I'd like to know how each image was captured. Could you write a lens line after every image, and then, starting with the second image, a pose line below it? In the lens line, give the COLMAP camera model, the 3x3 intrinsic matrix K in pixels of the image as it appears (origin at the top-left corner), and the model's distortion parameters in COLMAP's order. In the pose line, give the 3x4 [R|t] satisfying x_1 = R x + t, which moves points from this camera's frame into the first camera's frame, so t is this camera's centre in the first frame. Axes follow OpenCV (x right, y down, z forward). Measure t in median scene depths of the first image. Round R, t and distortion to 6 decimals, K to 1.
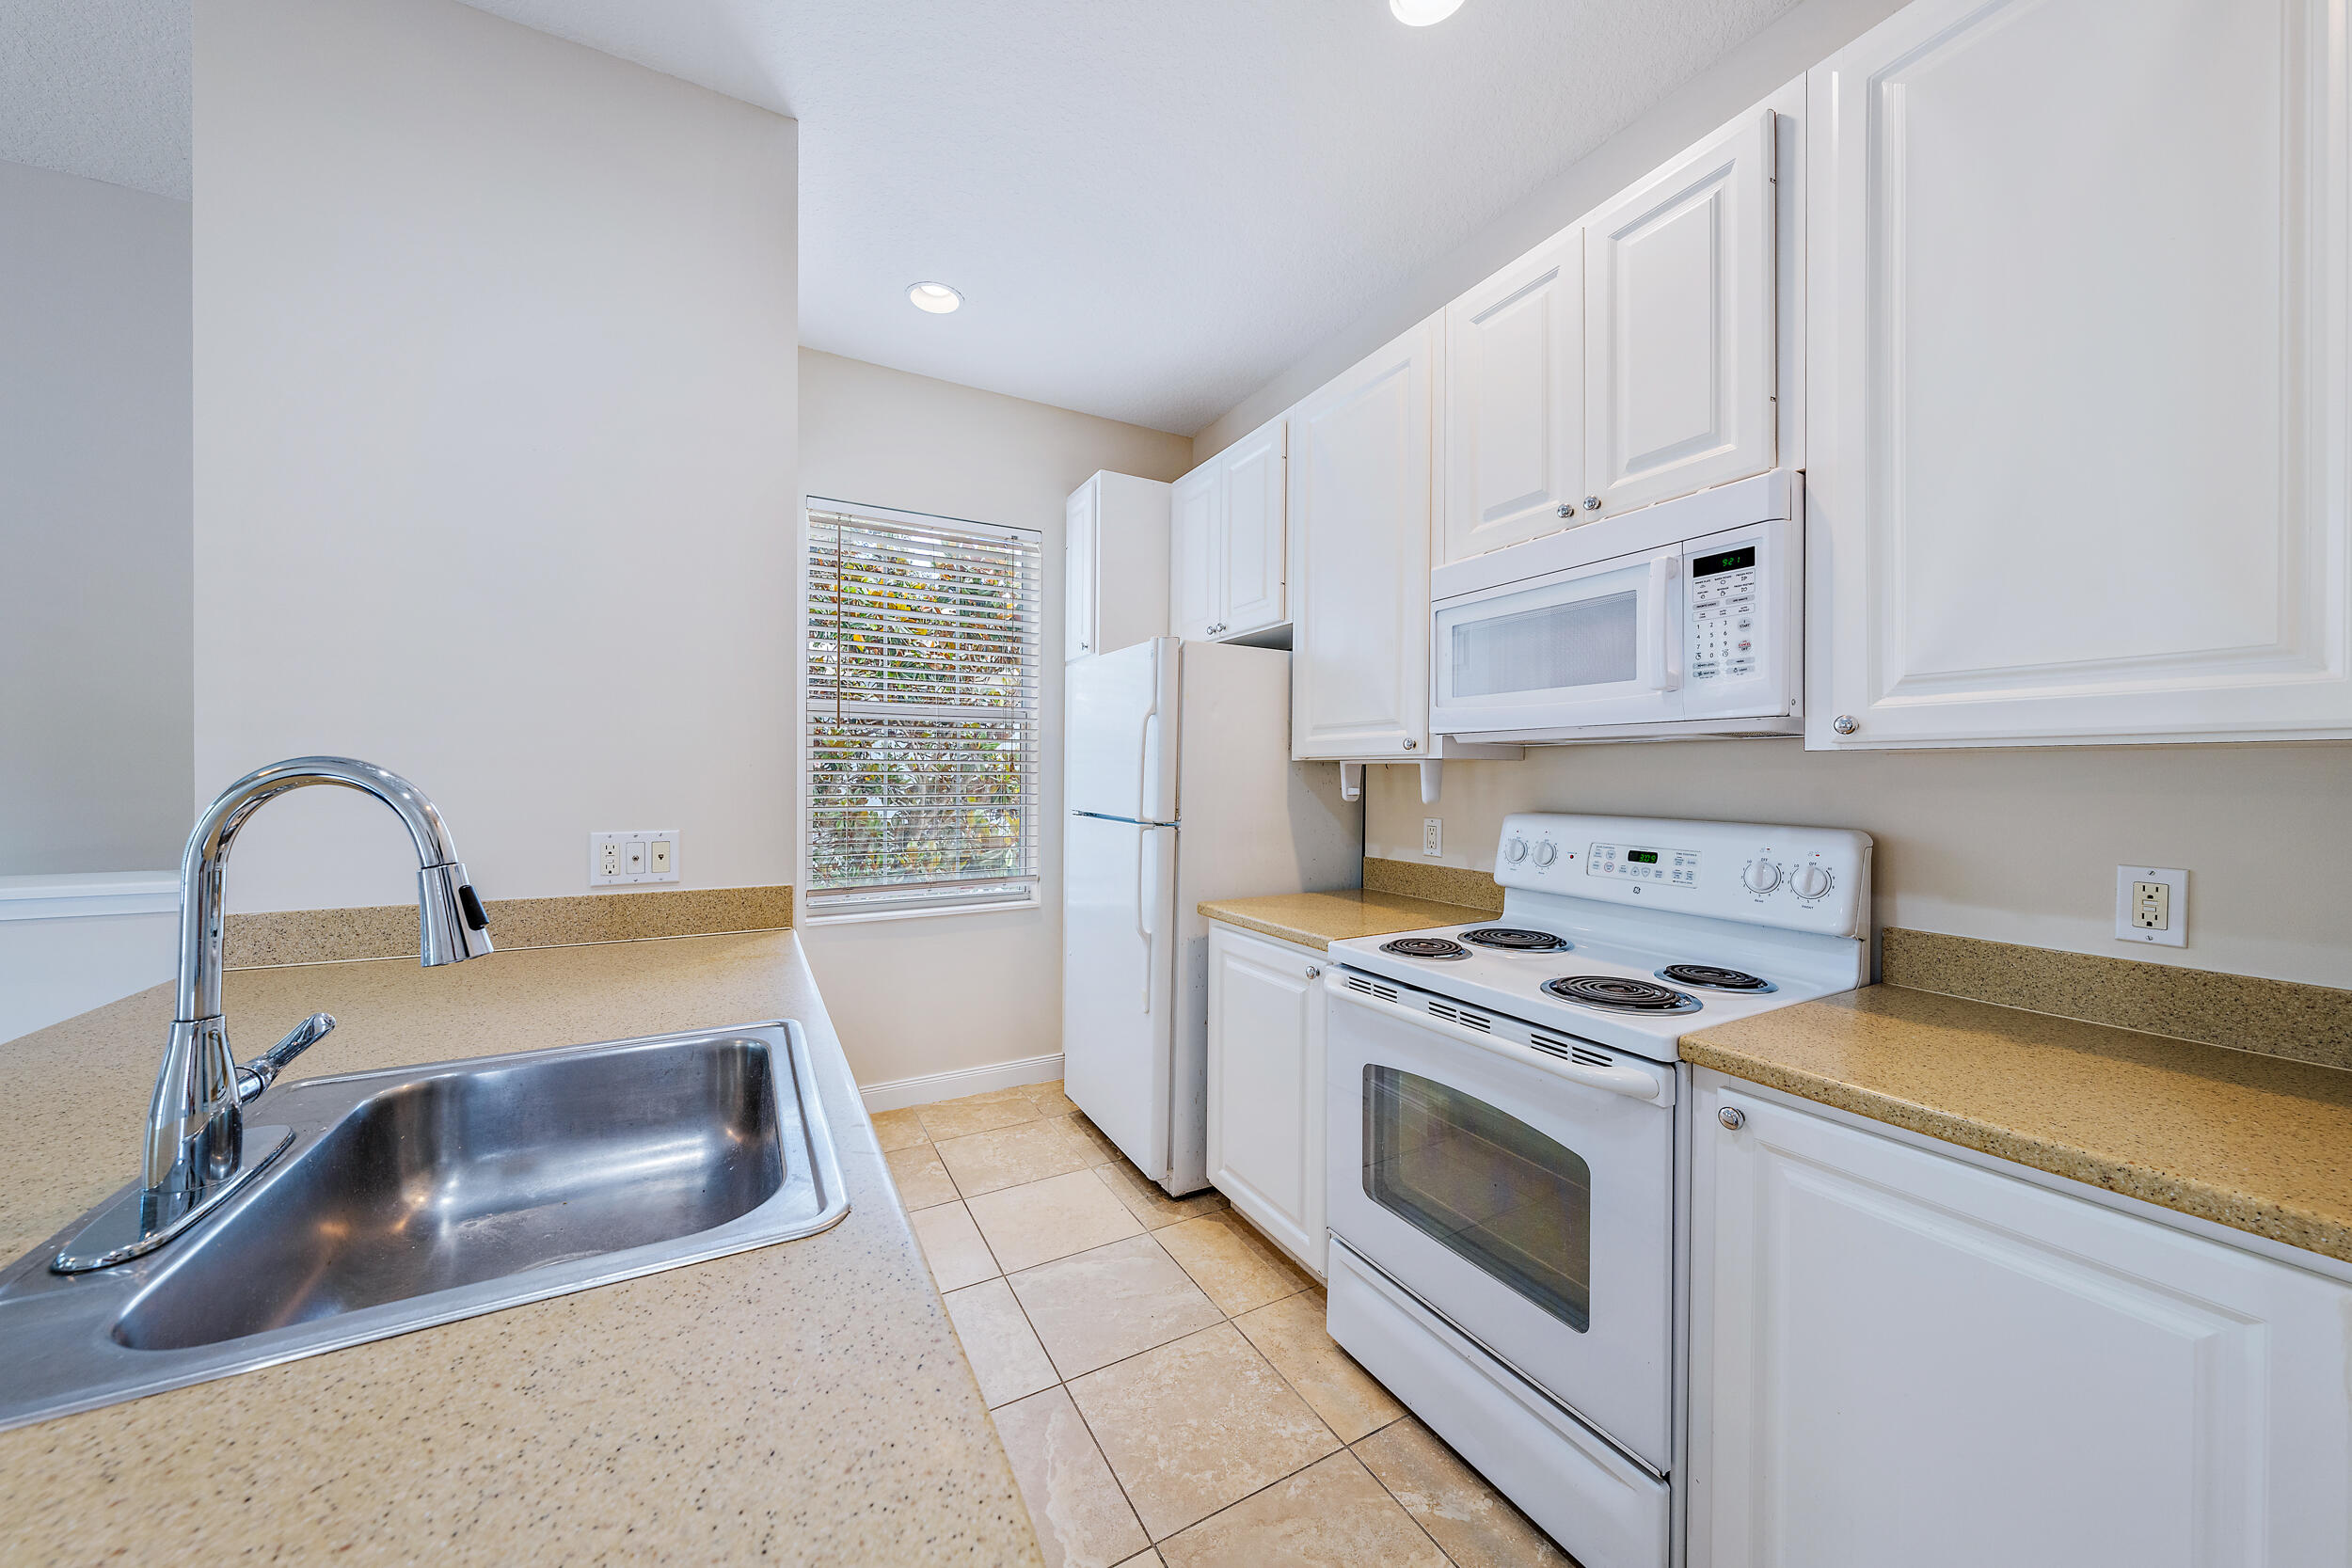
lens RADIAL K [[827.2, 0, 1190.6], [0, 827.2, 789.0], [0, 0, 1]] dist [-0.000231, 0.000033]
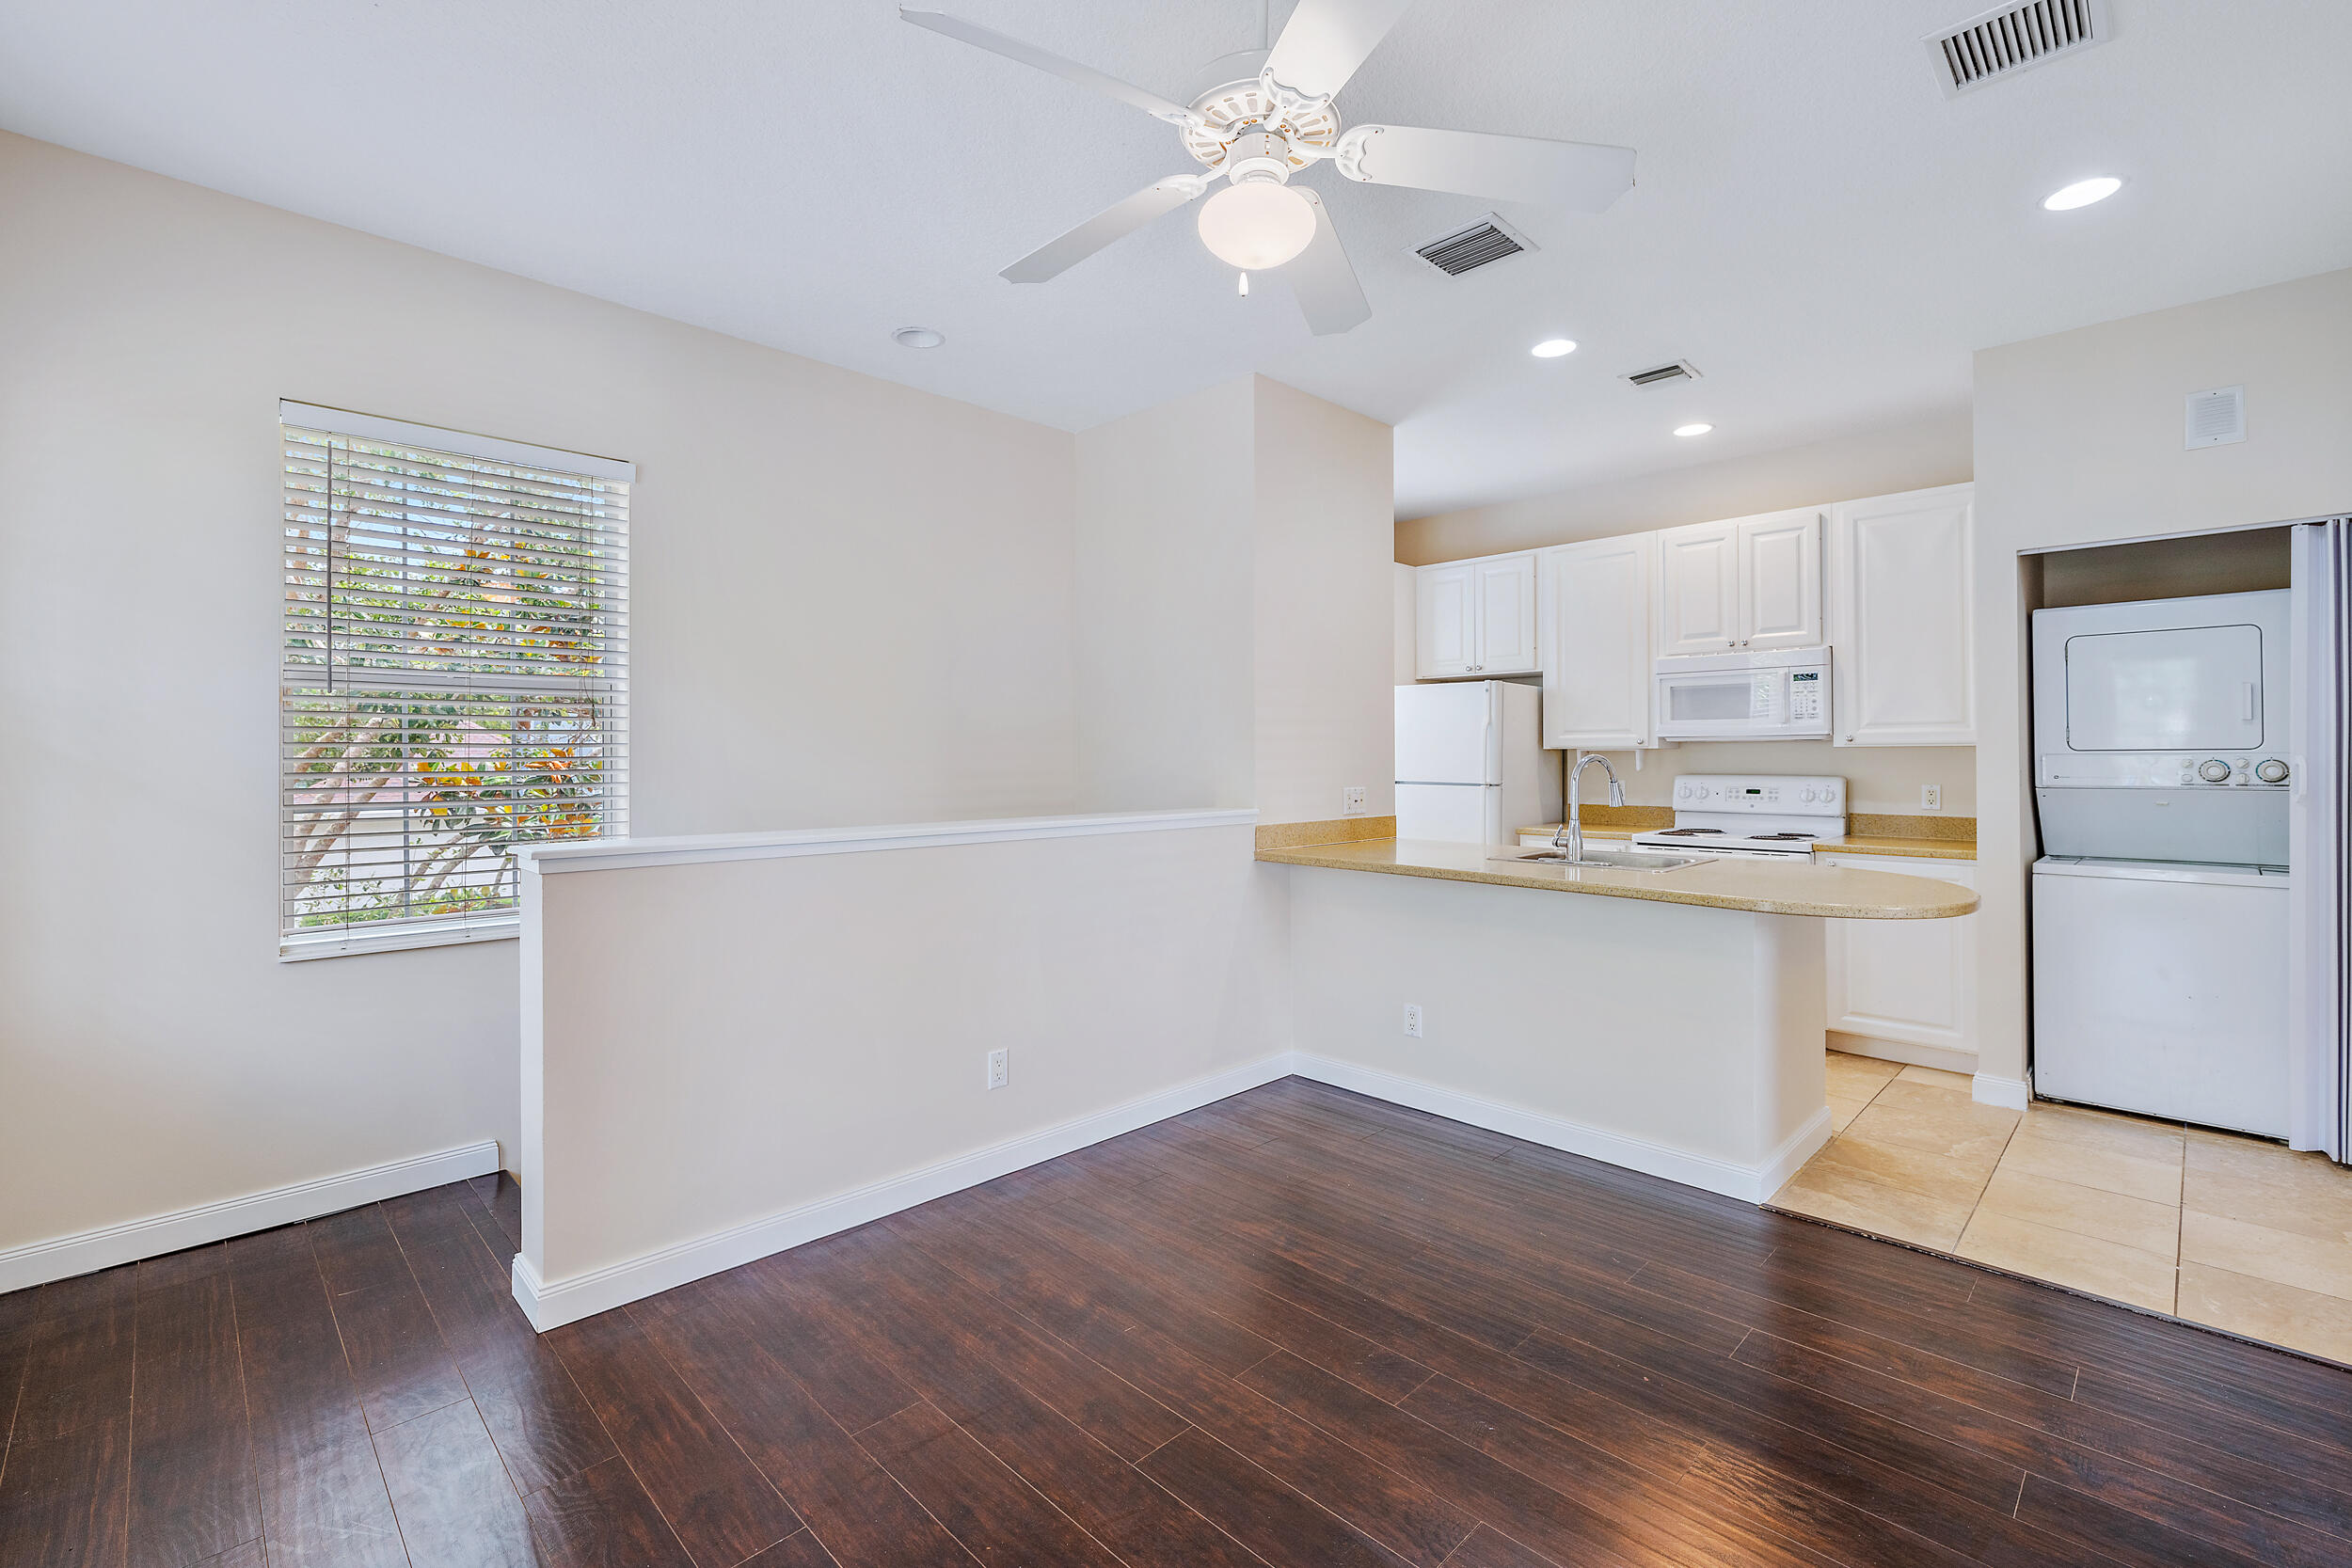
lens RADIAL K [[1027.7, 0, 1176.0], [0, 1027.7, 784.0], [0, 0, 1]] dist [-0.013724, -0.000043]
pose [[0.965902, -0.015885, 0.258420, -2.018095], [0.014237, 0.999865, 0.008249, 0.016677], [-0.258516, -0.004288, 0.965997, -1.545408]]
